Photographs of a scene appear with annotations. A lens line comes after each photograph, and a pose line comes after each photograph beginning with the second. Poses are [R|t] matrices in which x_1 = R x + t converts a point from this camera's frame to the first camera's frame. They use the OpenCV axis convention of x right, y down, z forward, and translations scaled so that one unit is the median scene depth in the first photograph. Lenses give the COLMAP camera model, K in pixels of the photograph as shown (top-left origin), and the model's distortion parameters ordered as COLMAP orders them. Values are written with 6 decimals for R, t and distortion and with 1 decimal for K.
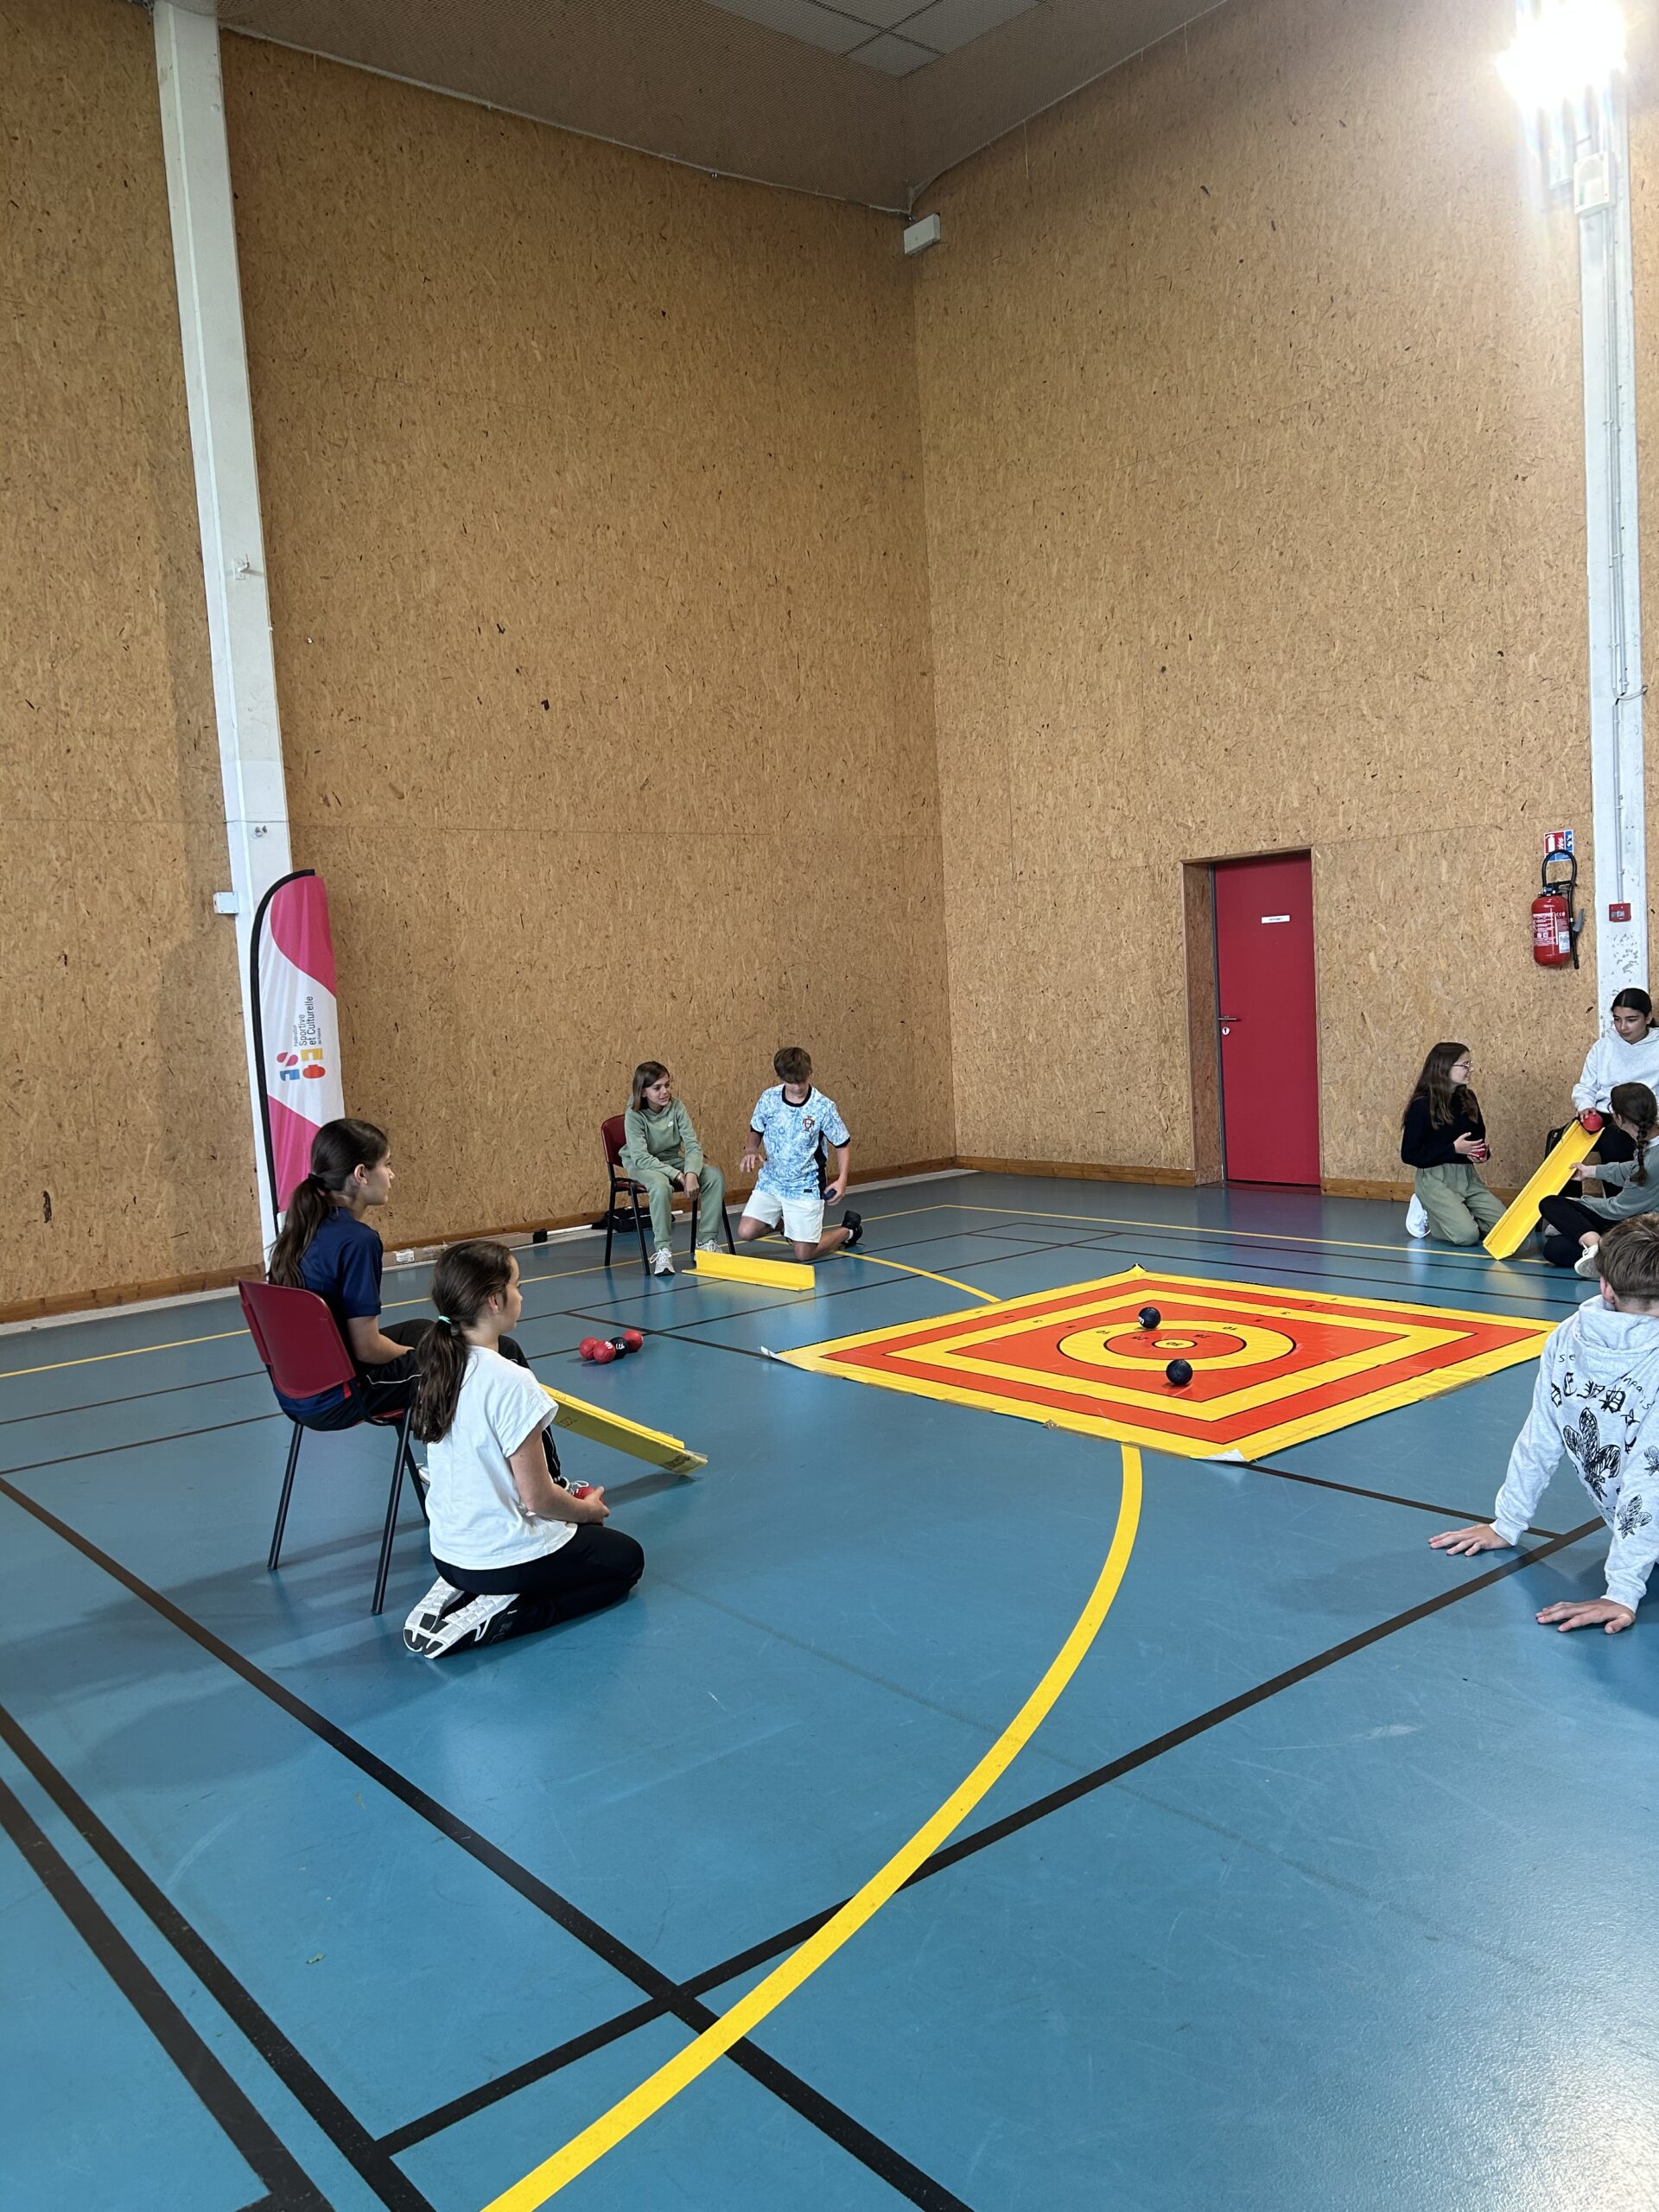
lens RADIAL K [[1689.3, 0, 829.5], [0, 1689.3, 1106.0], [0, 0, 1]] dist [0.138718, -0.295629]
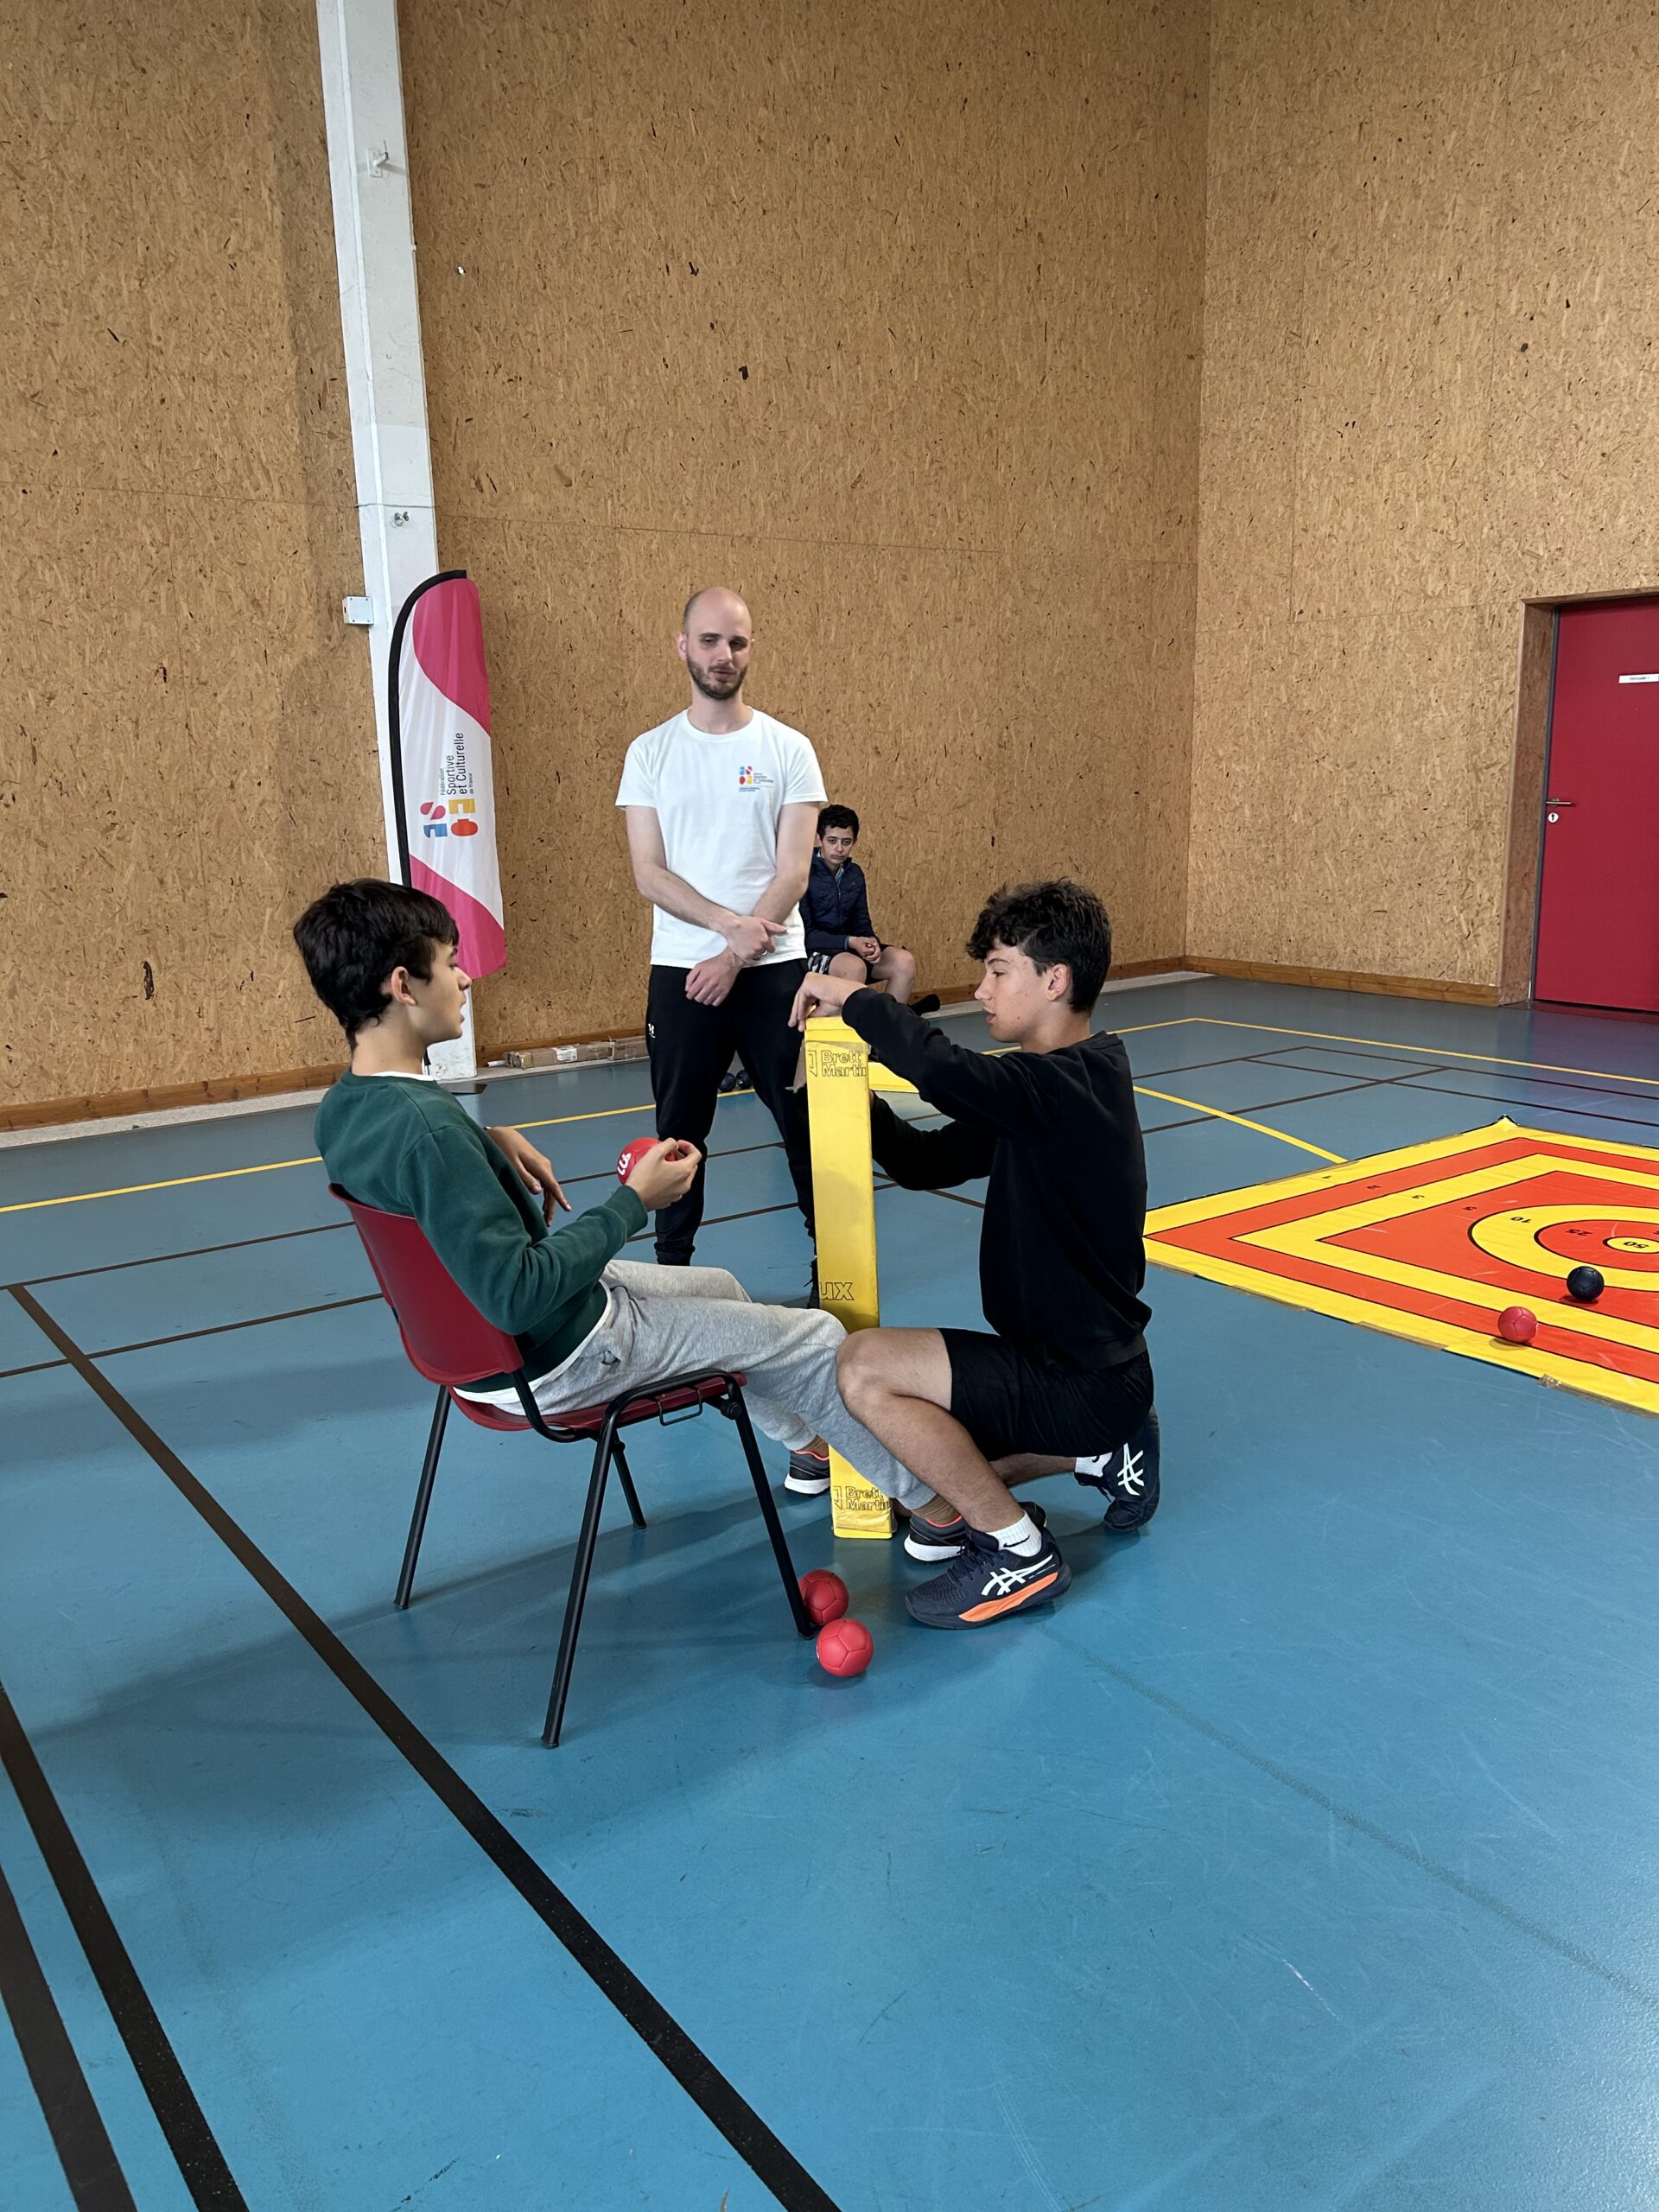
lens RADIAL K [[1661.3, 0, 829.5], [0, 1661.3, 1106.0], [0, 0, 1]] dist [0.043581, -0.035018]
pose [[0.998212, 0.045008, -0.039331, -0.078692], [-0.039190, 0.989672, 0.137888, -0.004454], [0.045131, -0.136101, 0.989667, 0.175534]]
